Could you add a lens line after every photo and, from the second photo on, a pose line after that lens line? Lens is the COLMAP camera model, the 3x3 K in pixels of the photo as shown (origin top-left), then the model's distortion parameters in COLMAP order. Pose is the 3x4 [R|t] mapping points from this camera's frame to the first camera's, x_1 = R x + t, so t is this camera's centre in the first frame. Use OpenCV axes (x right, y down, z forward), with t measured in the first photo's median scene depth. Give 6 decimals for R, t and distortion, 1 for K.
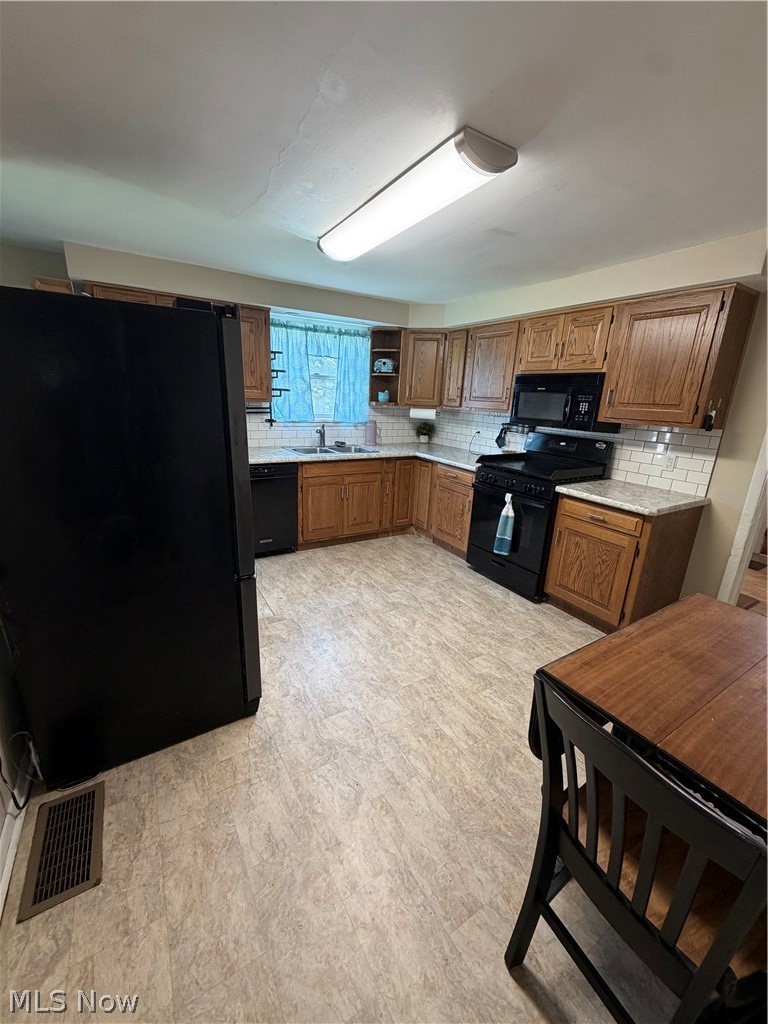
lens RADIAL K [[406.0, 0, 384.3], [0, 406.0, 508.8], [0, 0, 1]] dist [-0.000469, -0.000059]
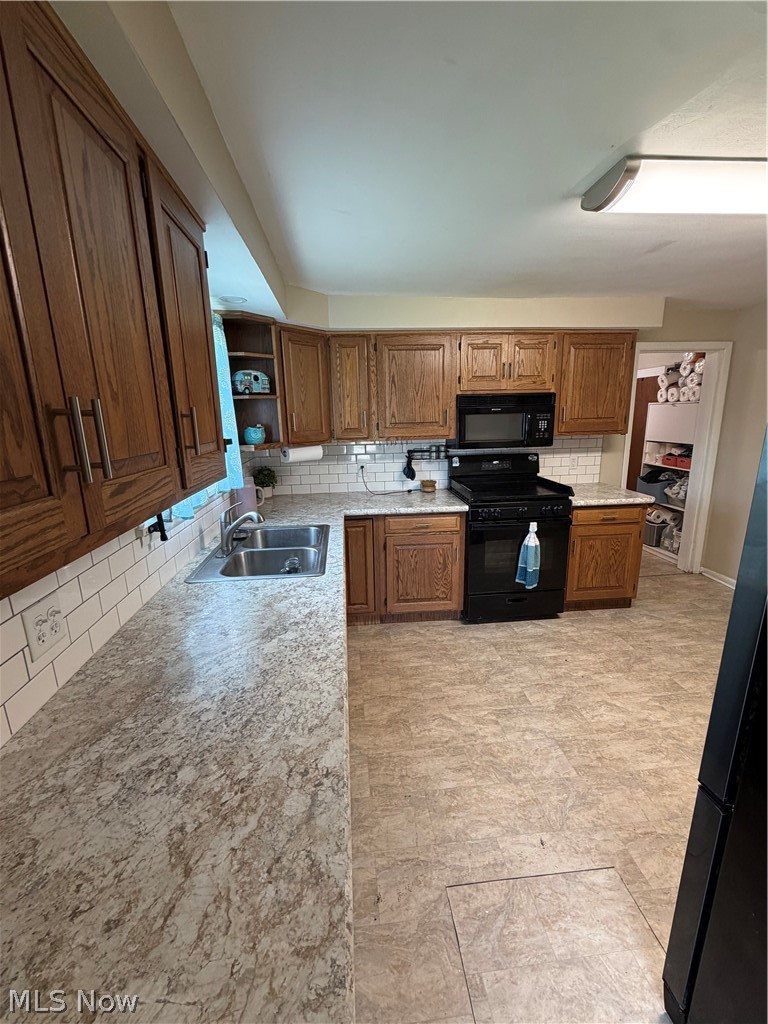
lens RADIAL K [[426.1, 0, 384.0], [0, 426.1, 512.0], [0, 0, 1]] dist [-0.000442, -0.000025]
pose [[0.436765, -0.254355, 0.862867, -0.770547], [0.285322, 0.948837, 0.135273, -0.329626], [-0.853128, 0.187113, 0.486992, 0.929202]]
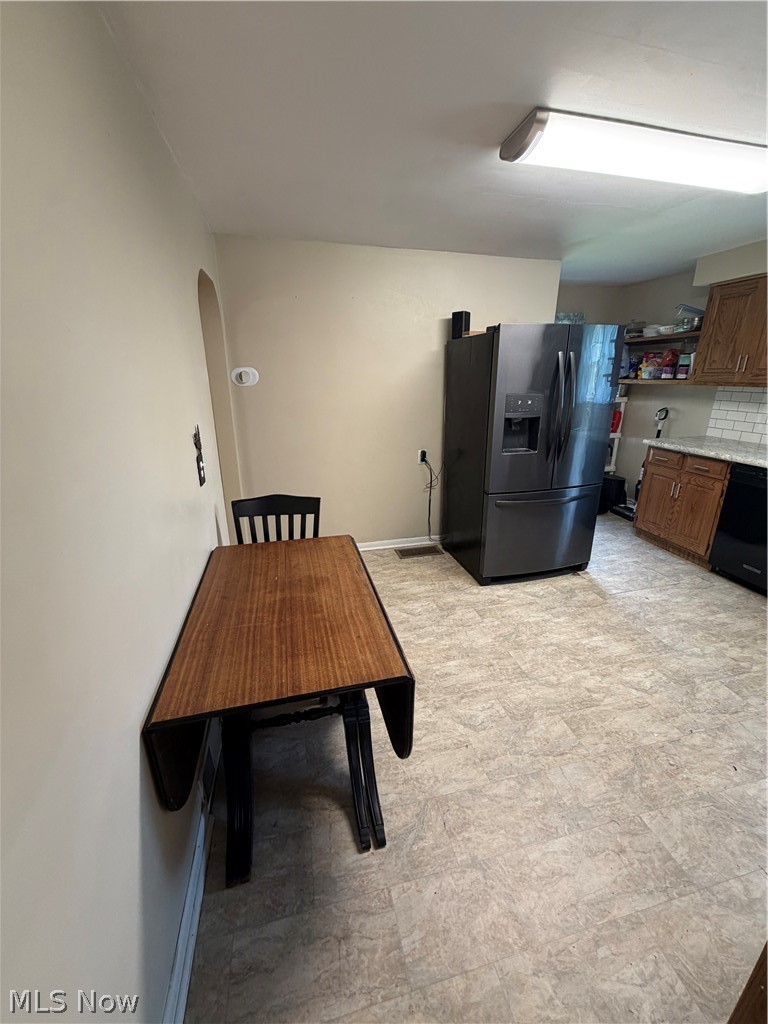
lens RADIAL K [[406.0, 0, 384.3], [0, 406.0, 508.8], [0, 0, 1]] dist [-0.000469, -0.000059]
pose [[-0.315624, 0.263674, -0.911514, 0.818617], [-0.264641, 0.898039, 0.351412, -0.149318], [0.911234, 0.352138, -0.213663, 0.640666]]
